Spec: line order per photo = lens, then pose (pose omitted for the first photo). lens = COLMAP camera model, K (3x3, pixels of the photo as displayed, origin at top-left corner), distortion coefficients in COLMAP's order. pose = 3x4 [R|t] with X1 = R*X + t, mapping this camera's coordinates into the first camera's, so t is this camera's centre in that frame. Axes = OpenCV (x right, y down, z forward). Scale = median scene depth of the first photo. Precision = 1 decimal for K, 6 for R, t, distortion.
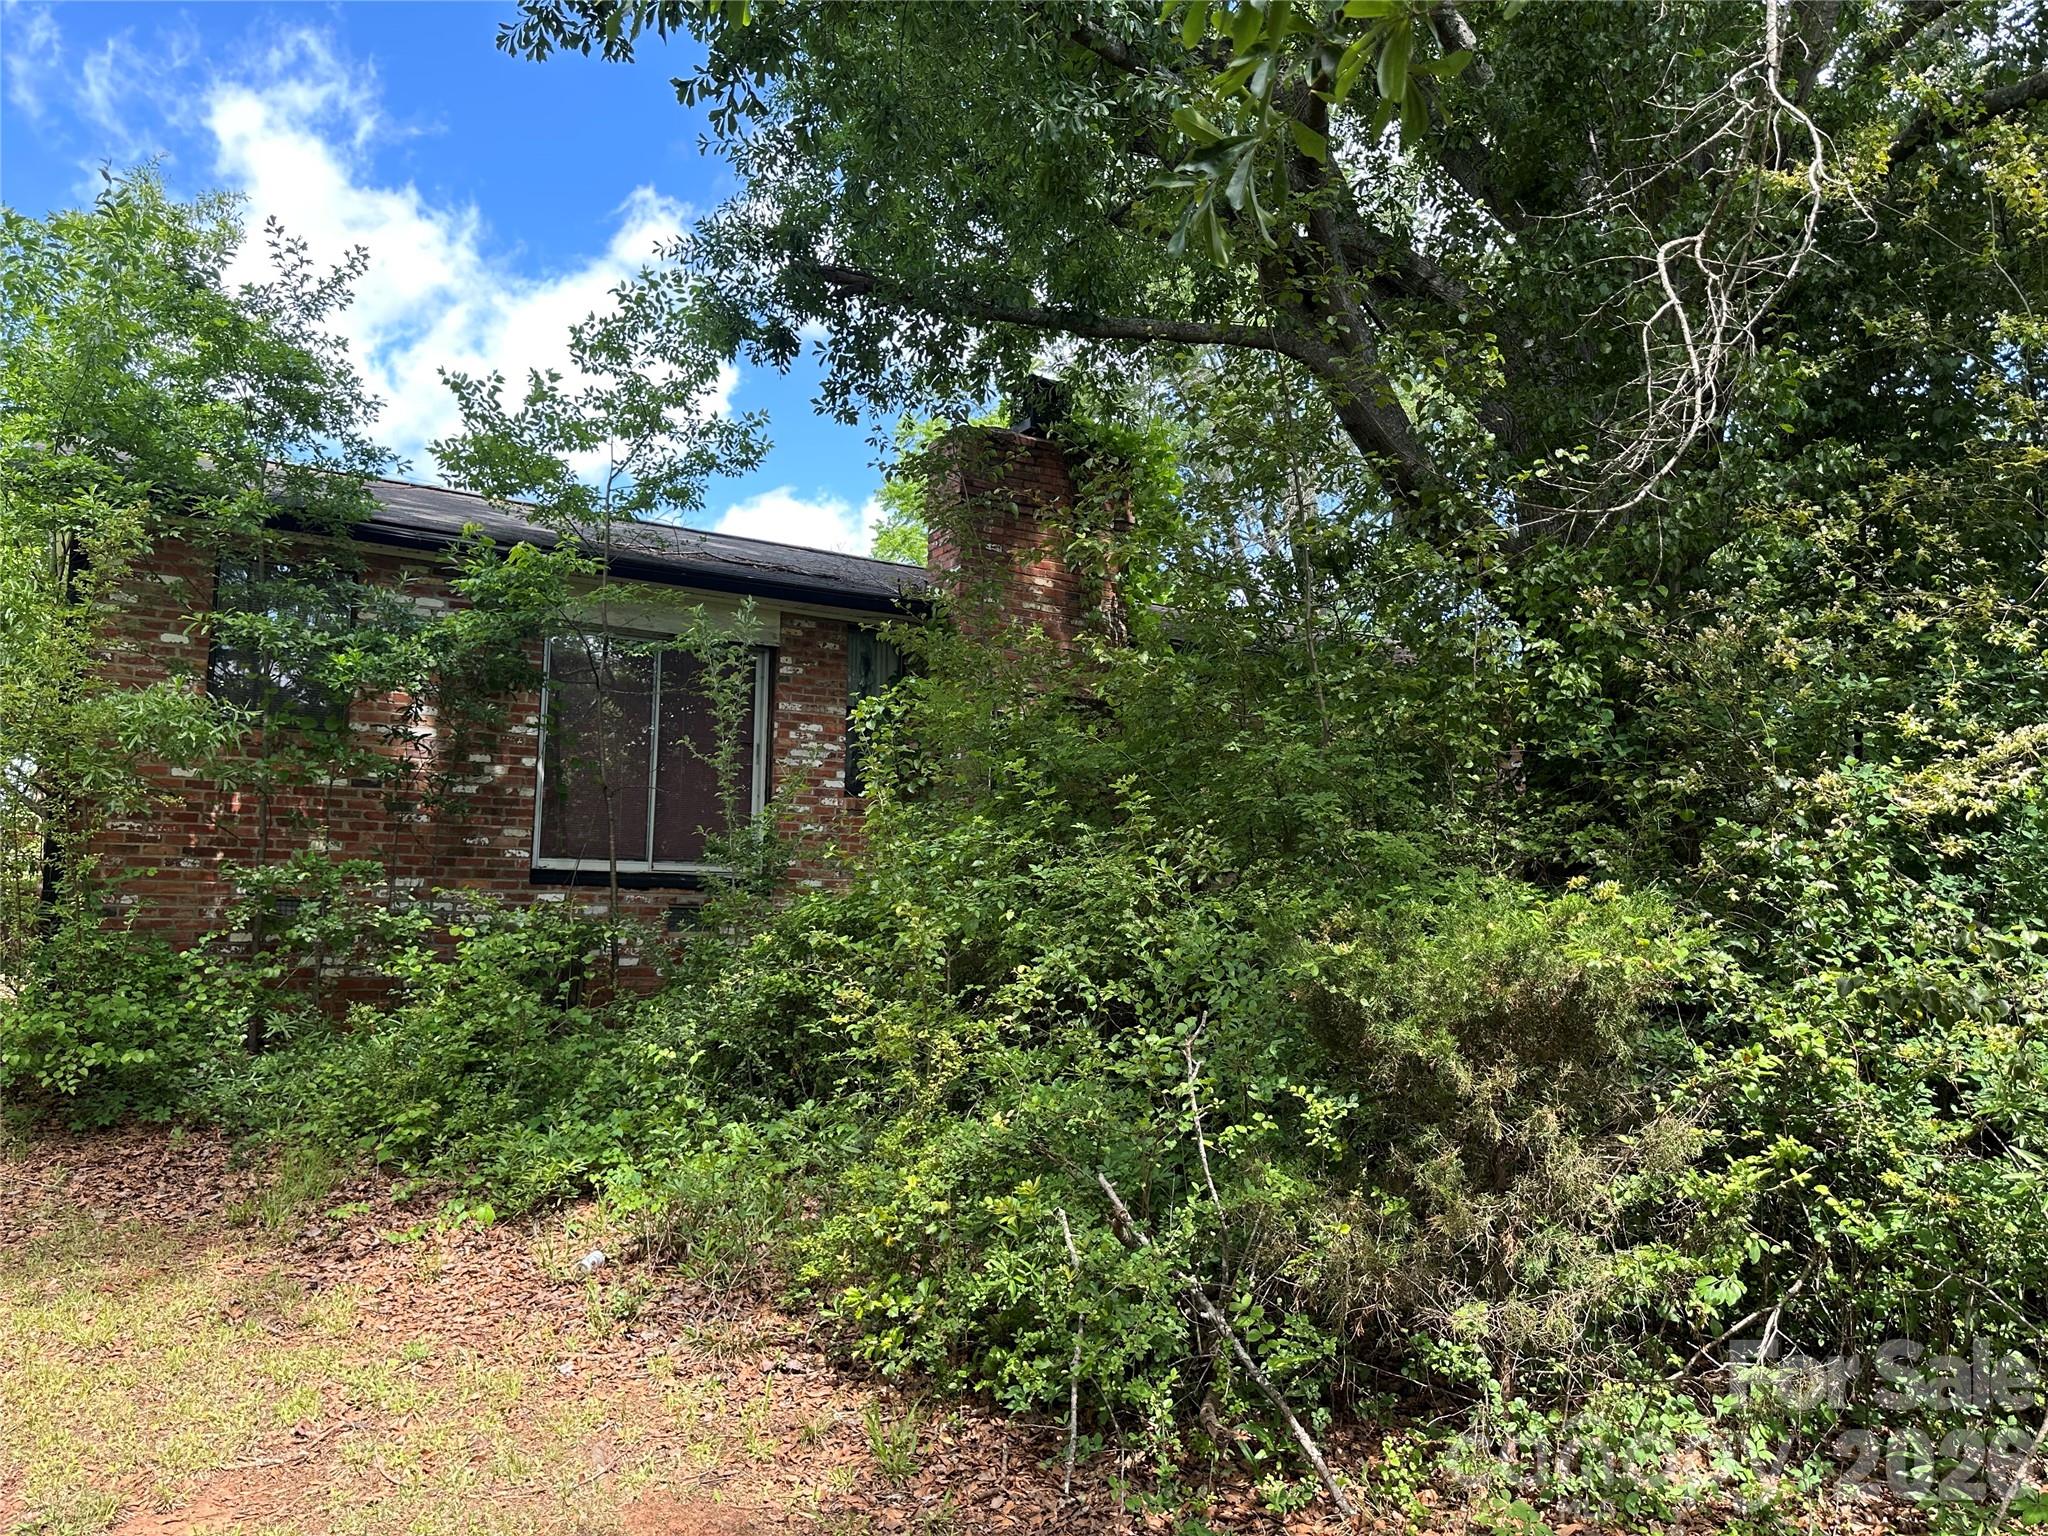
lens RADIAL K [[1419.6, 0, 1035.6], [0, 1419.6, 771.8], [0, 0, 1]] dist [0.003121, -0.019950]
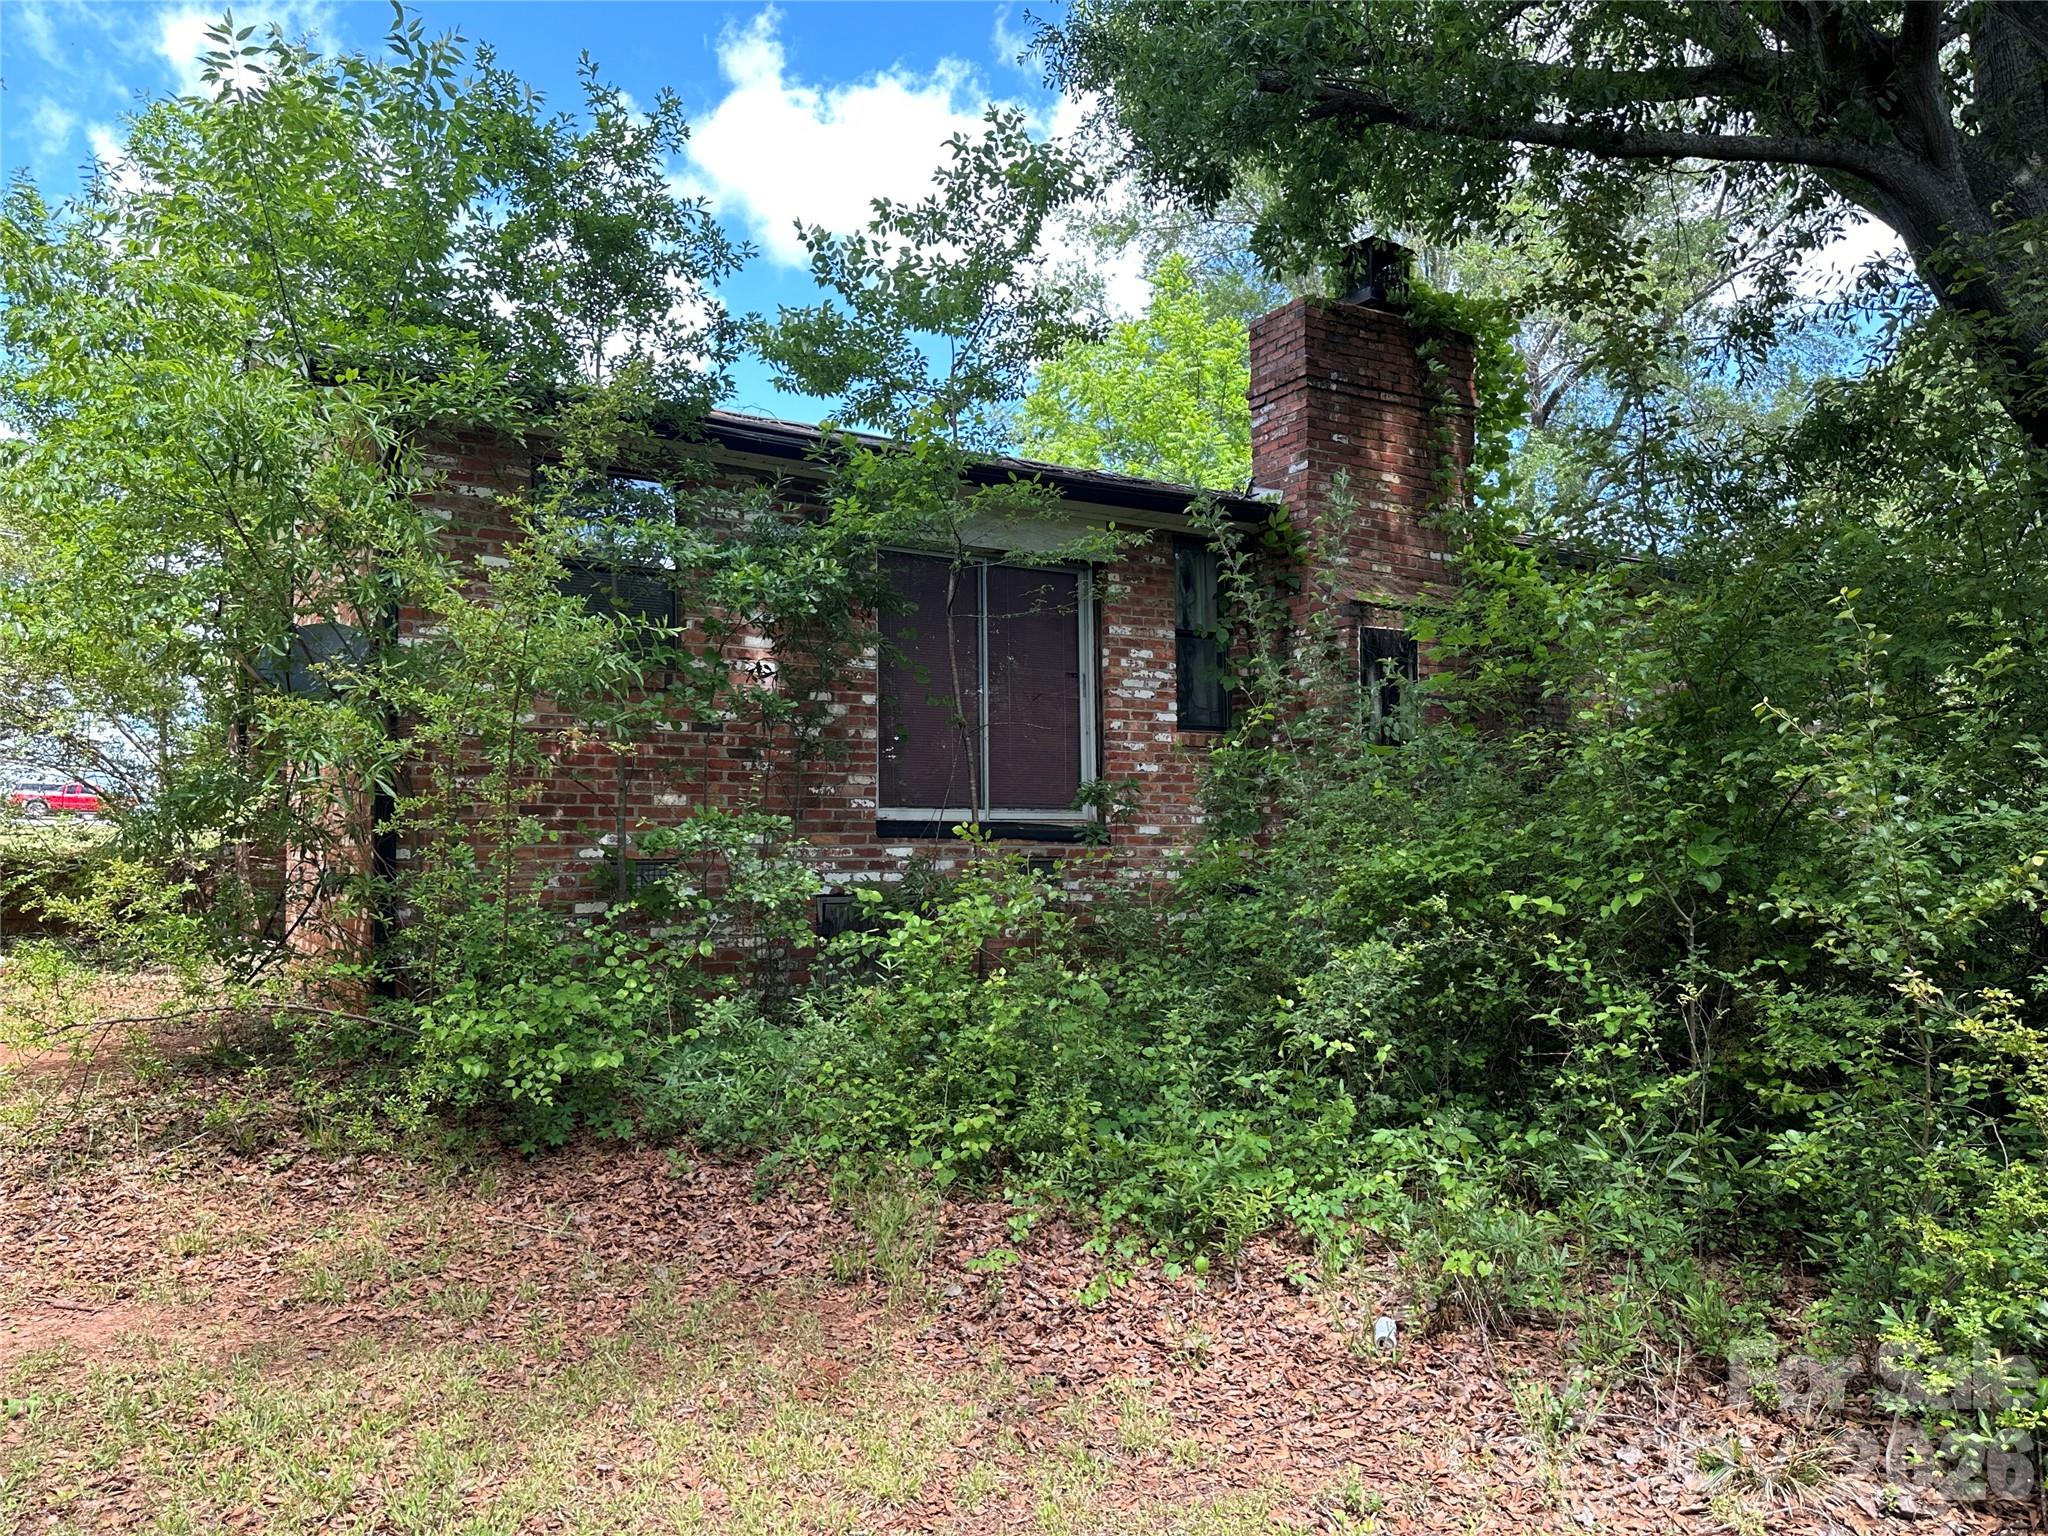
lens RADIAL K [[1416.9, 0, 1025.2], [0, 1416.9, 777.4], [0, 0, 1]] dist [0.030443, 0.001211]
pose [[0.997409, -0.031983, -0.064444, -0.202828], [0.034247, 0.998823, 0.034338, 0.014783], [0.063270, -0.036456, 0.997330, 0.131488]]
